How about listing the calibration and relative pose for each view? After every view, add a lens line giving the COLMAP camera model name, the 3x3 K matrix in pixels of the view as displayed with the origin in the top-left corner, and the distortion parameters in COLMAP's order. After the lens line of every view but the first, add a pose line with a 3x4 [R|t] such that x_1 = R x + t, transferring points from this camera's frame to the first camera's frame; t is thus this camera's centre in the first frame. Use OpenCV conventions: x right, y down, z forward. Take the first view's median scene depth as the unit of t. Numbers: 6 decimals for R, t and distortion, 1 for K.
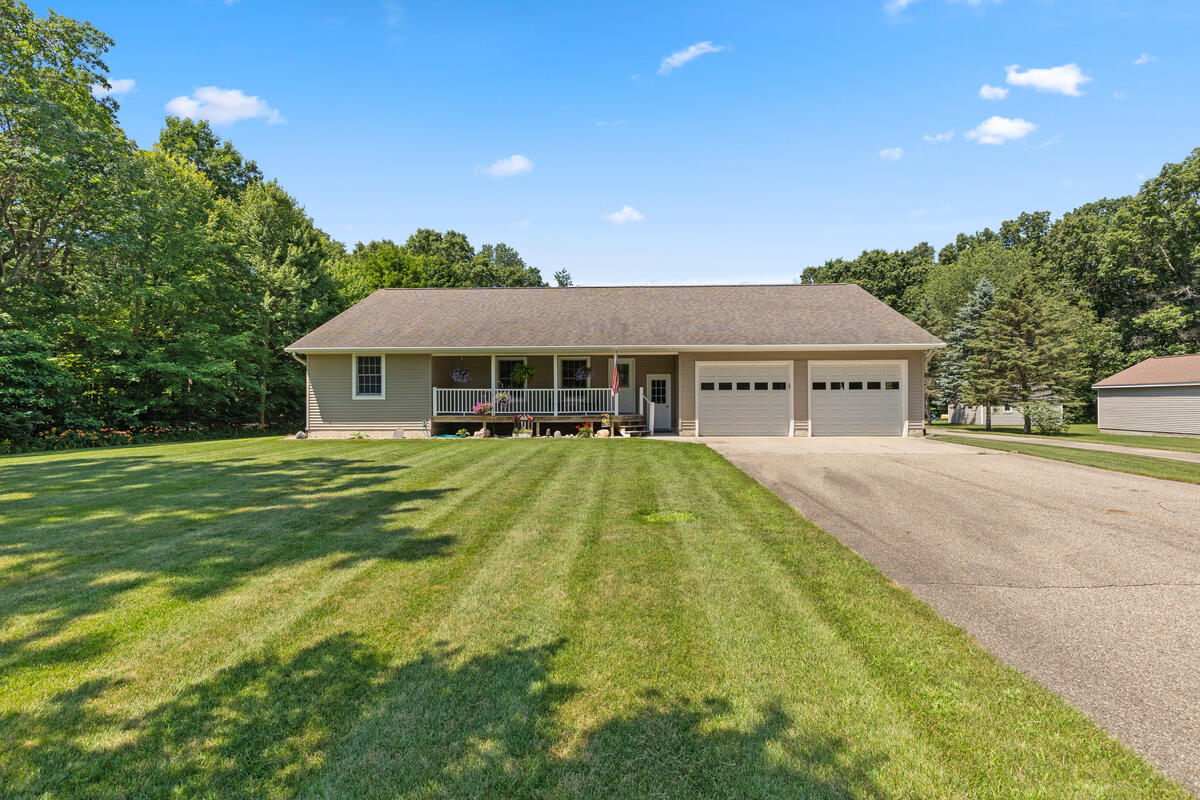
lens RADIAL K [[542.6, 0, 613.6], [0, 542.6, 402.2], [0, 0, 1]] dist [0.004310, 0.000533]
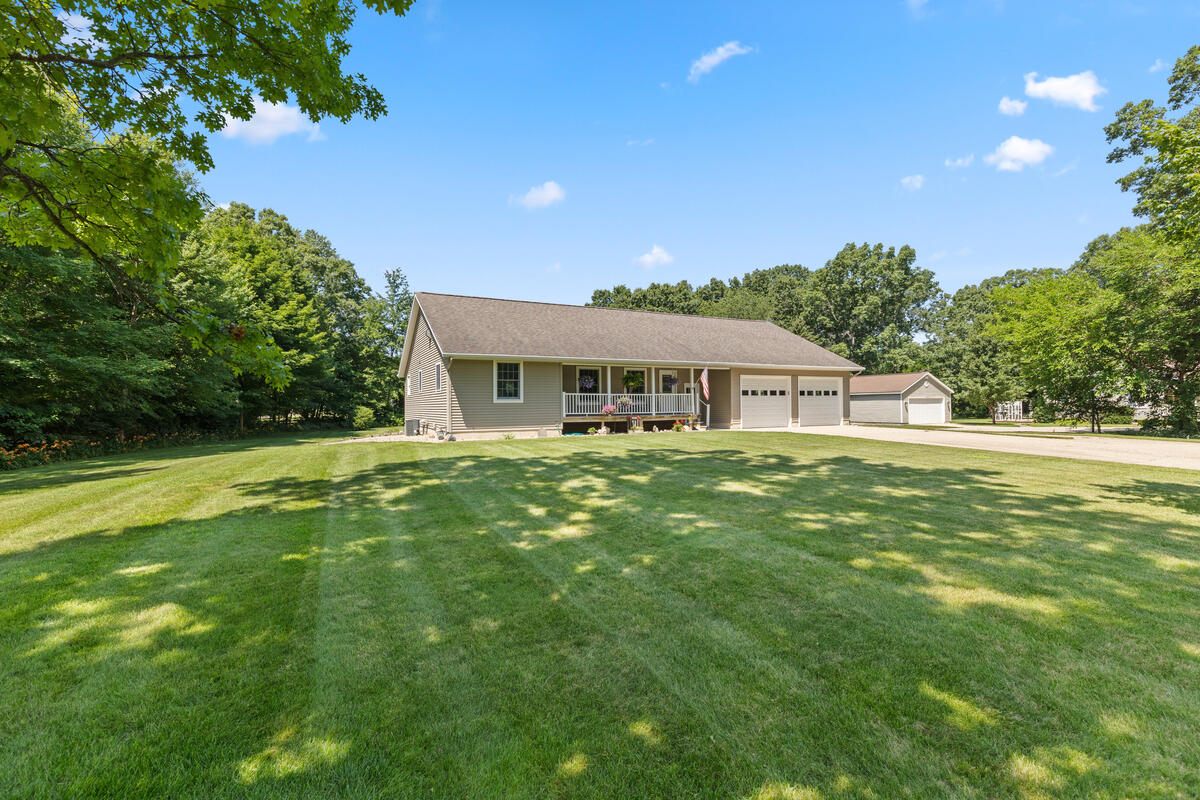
lens RADIAL K [[542.6, 0, 613.6], [0, 542.6, 402.2], [0, 0, 1]] dist [0.004310, 0.000533]
pose [[0.867242, -0.001907, 0.497883, -0.812227], [0.008317, 0.999909, -0.010658, 0.006994], [-0.497817, 0.013384, 0.867179, -0.043900]]
